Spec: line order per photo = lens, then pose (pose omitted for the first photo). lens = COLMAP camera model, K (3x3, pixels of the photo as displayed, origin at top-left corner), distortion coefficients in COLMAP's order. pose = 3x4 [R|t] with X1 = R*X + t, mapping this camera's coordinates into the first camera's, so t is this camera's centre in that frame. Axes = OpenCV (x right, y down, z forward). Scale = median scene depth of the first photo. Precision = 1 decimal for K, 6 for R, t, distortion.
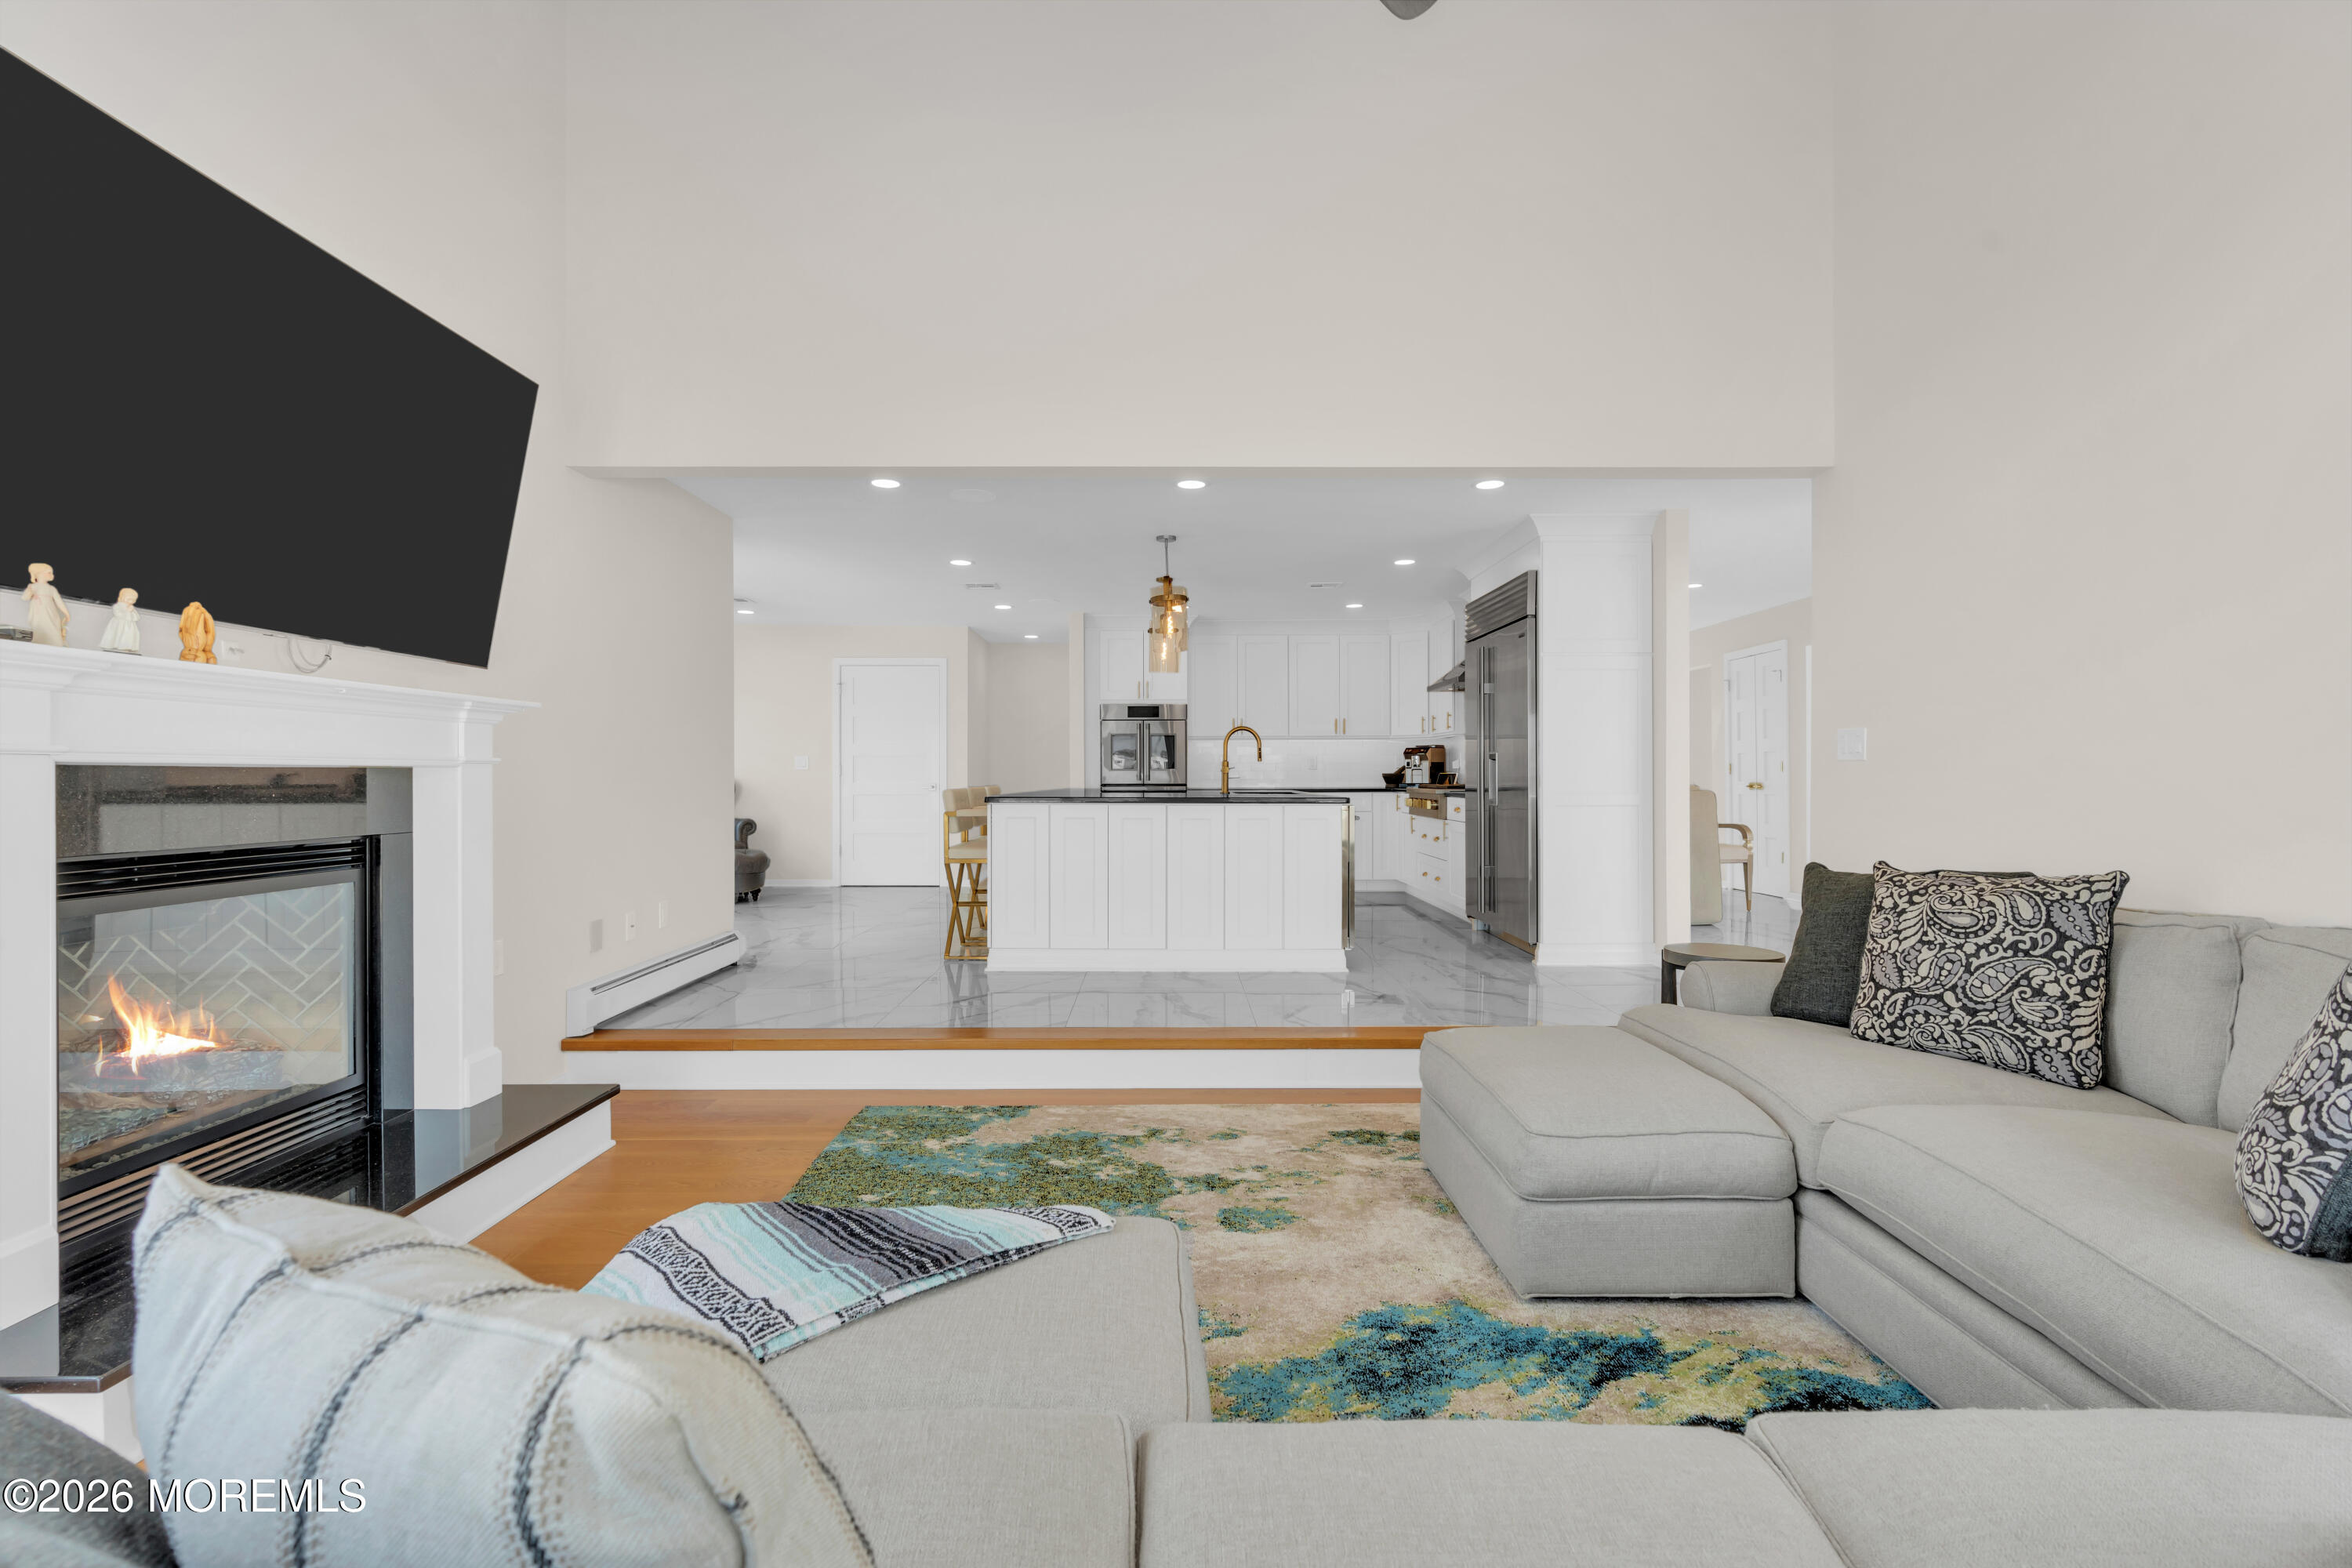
lens RADIAL K [[1056.6, 0, 1173.6], [0, 1056.6, 779.1], [0, 0, 1]] dist [-0.007304, 0.000001]
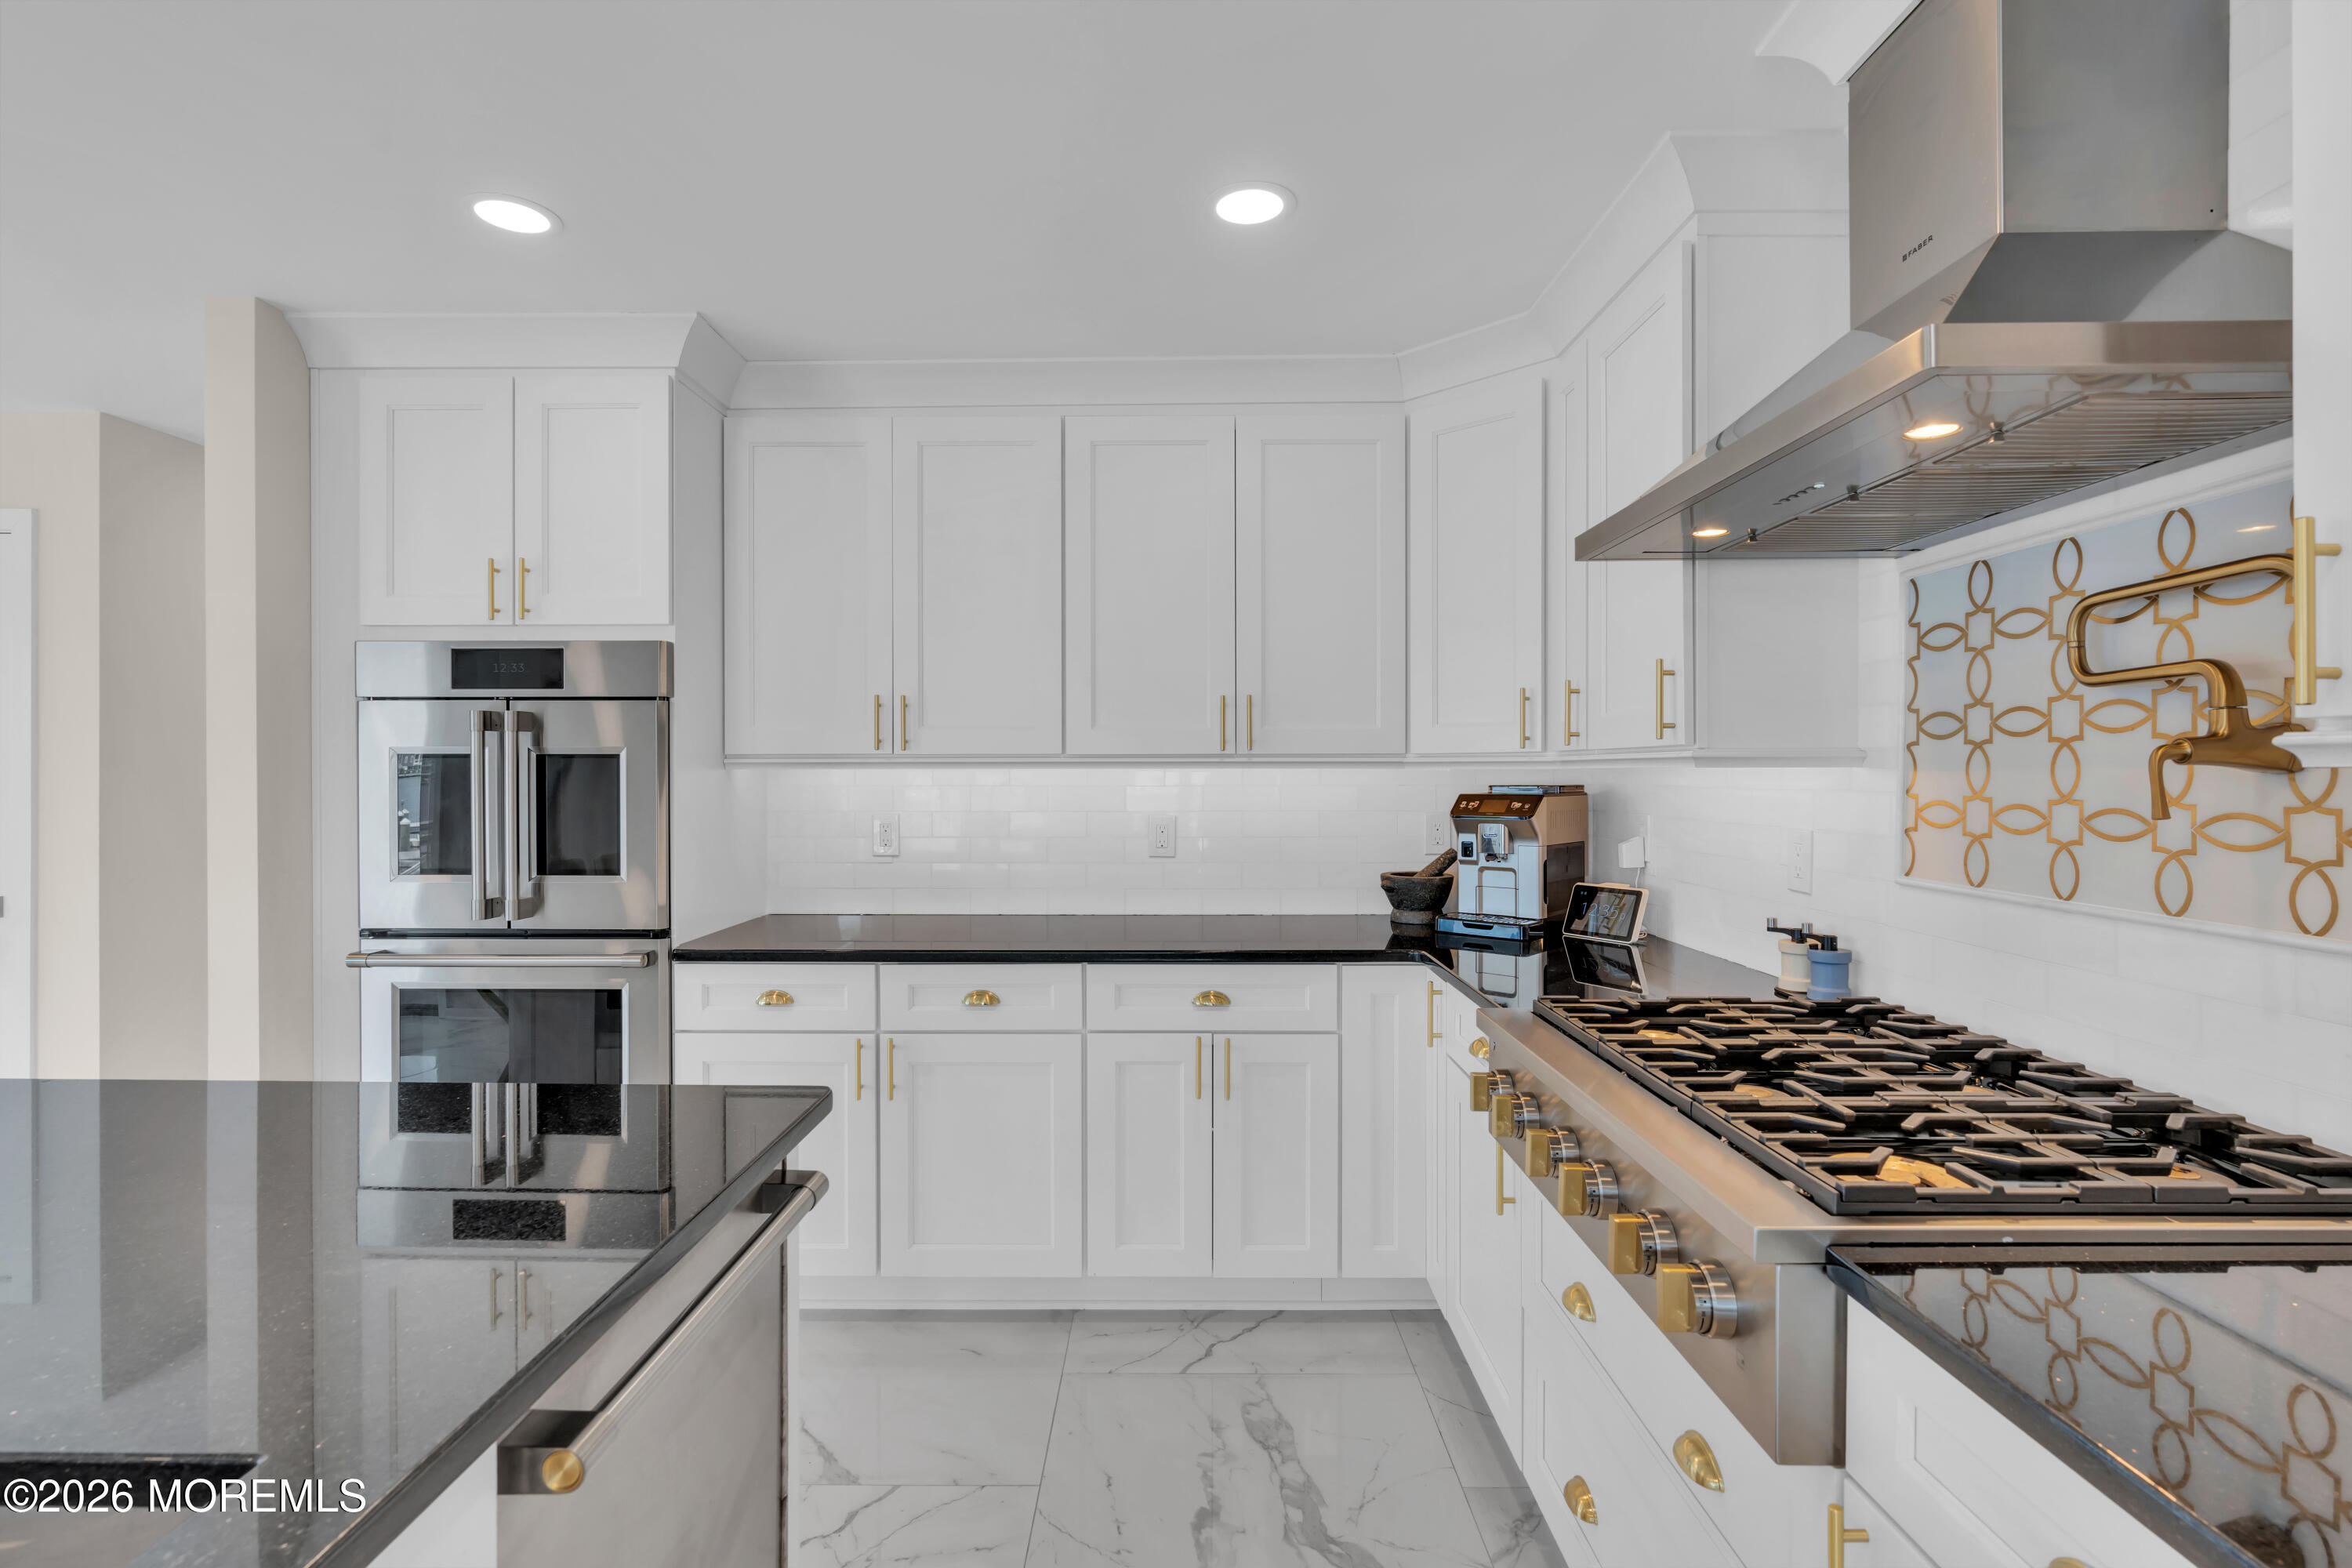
lens RADIAL K [[1109.4, 0, 1176.0], [0, 1109.4, 784.0], [0, 0, 1]] dist [0.000118, 0.000279]
pose [[0.999916, 0.002759, -0.012699, 0.433211], [-0.002700, 0.999986, 0.004641, -0.102465], [0.012712, -0.004606, 0.999909, 2.067139]]
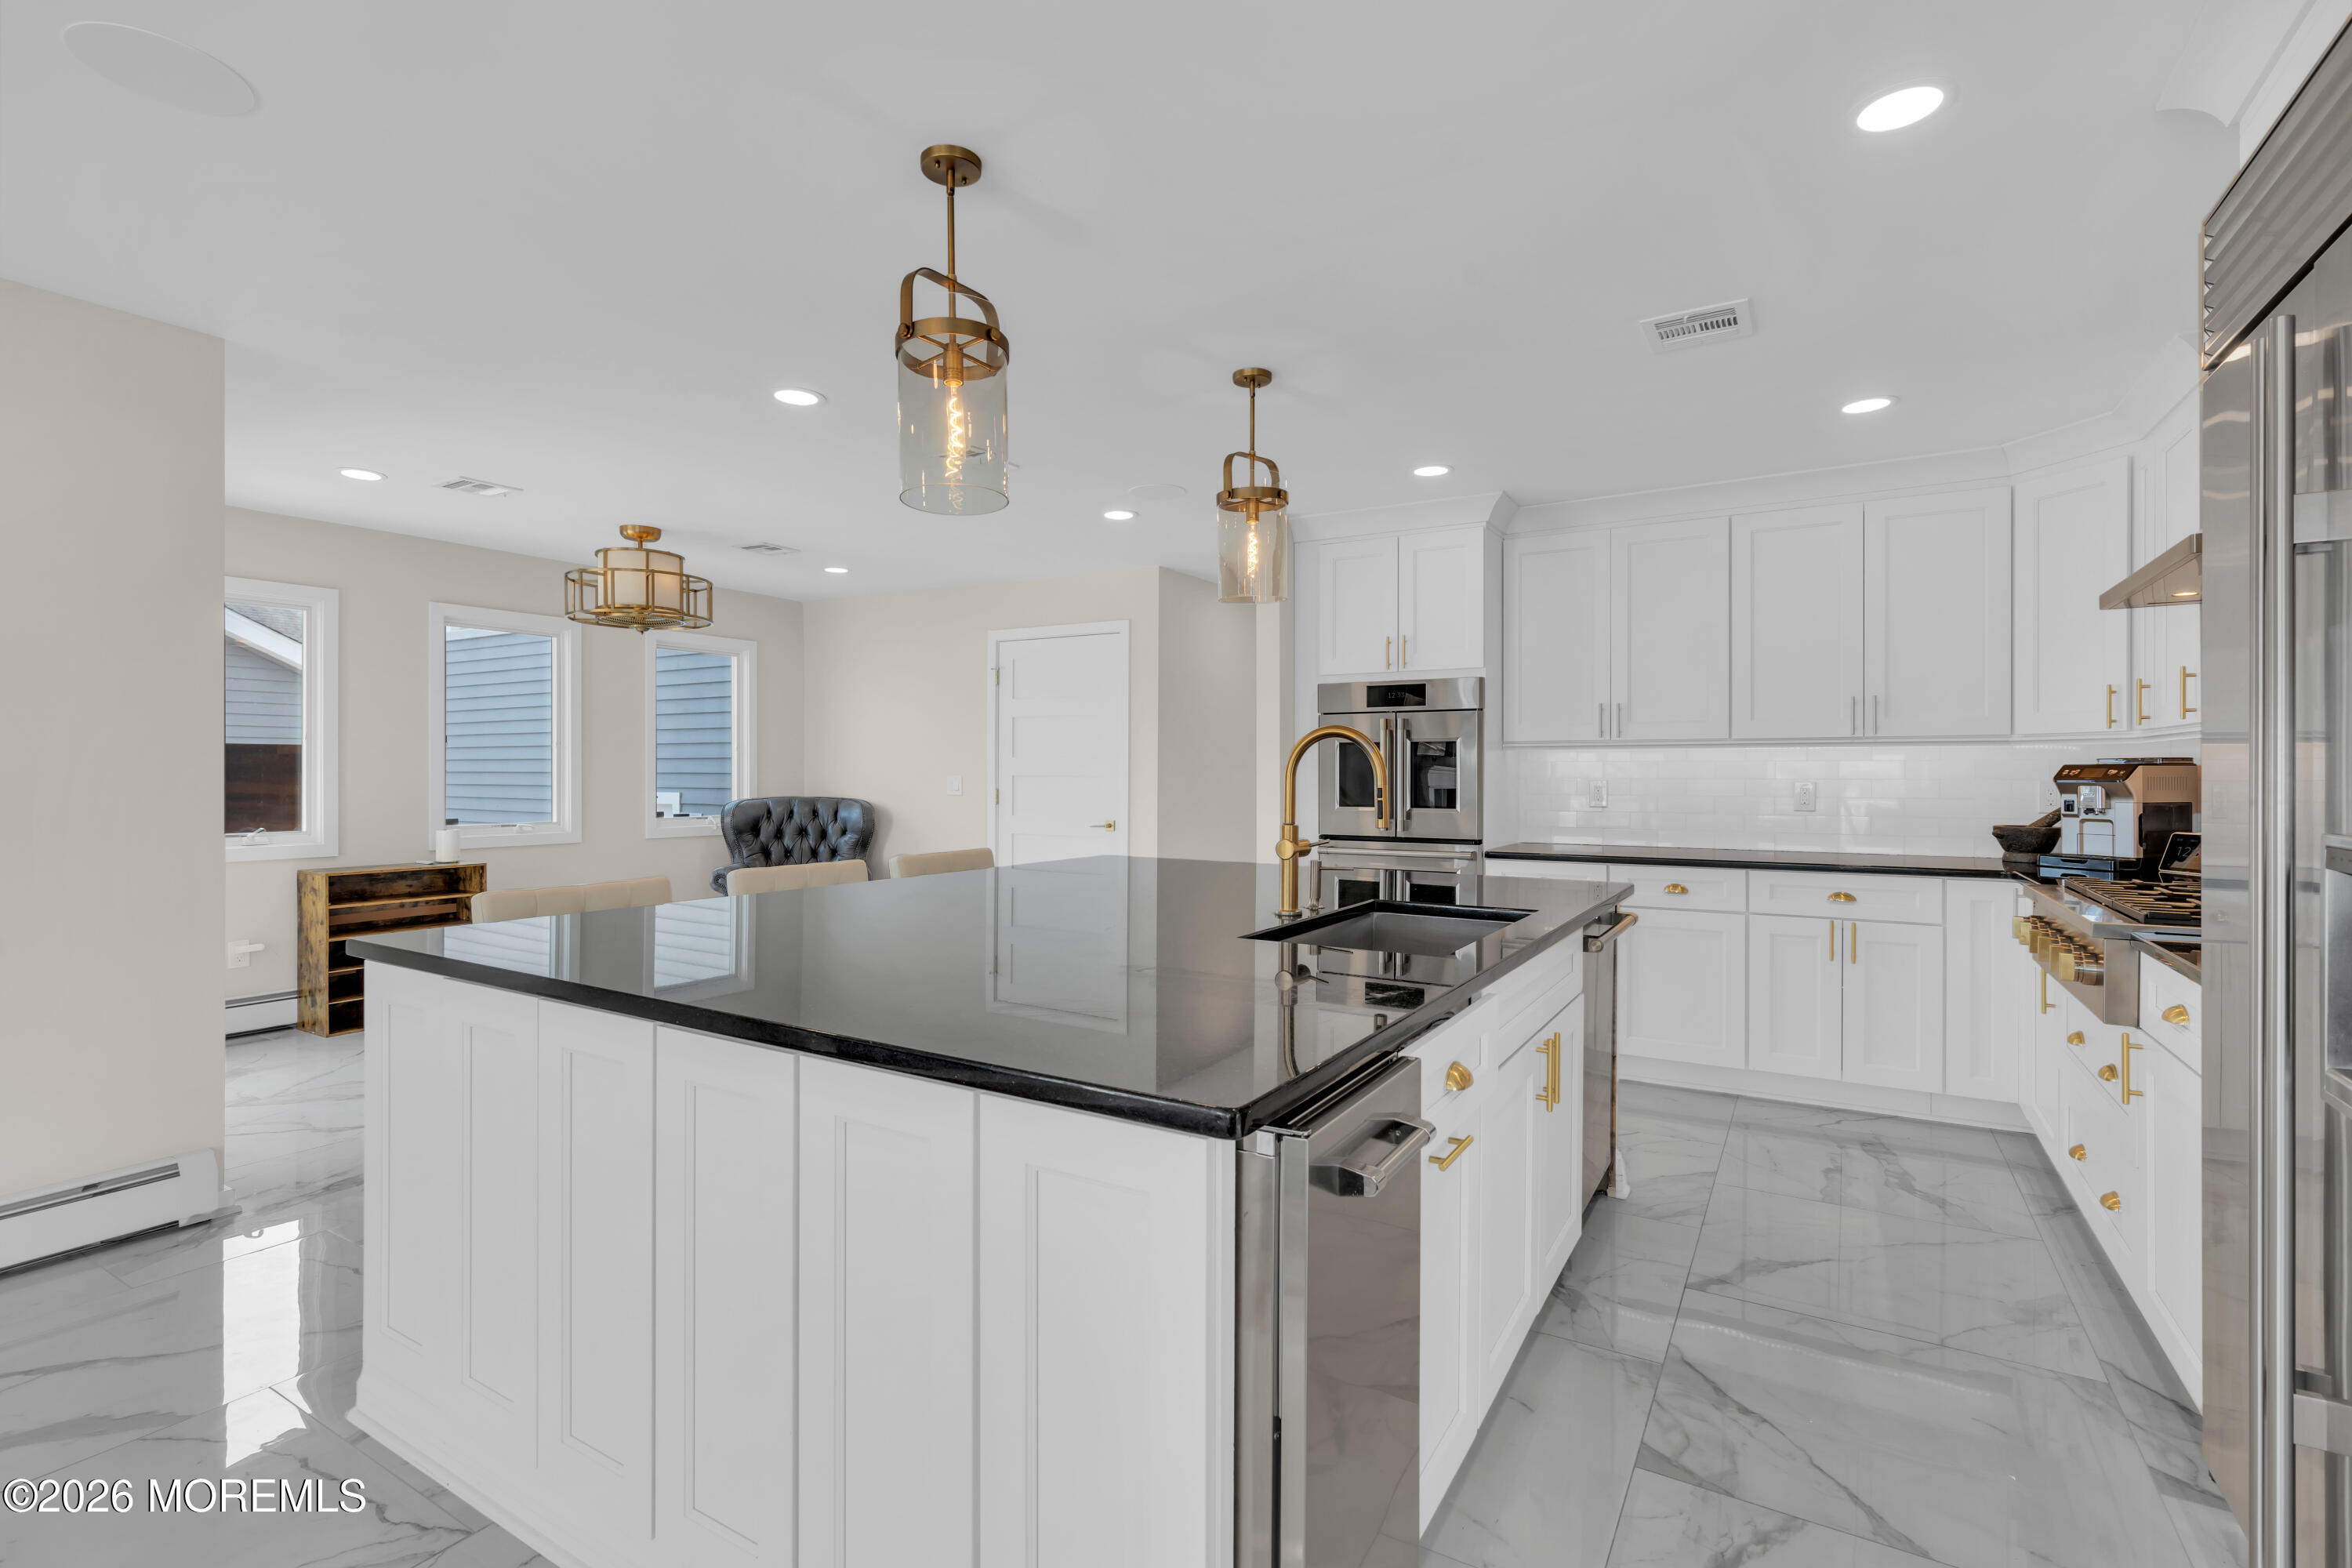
lens RADIAL K [[1089.9, 0, 1172.7], [0, 1089.9, 772.3], [0, 0, 1]] dist [-0.004005, 0.000015]
pose [[0.852219, 0.004563, -0.523166, 0.448255], [-0.006947, 0.999972, -0.002596, -0.071124], [0.523140, 0.005847, 0.852227, 1.439496]]
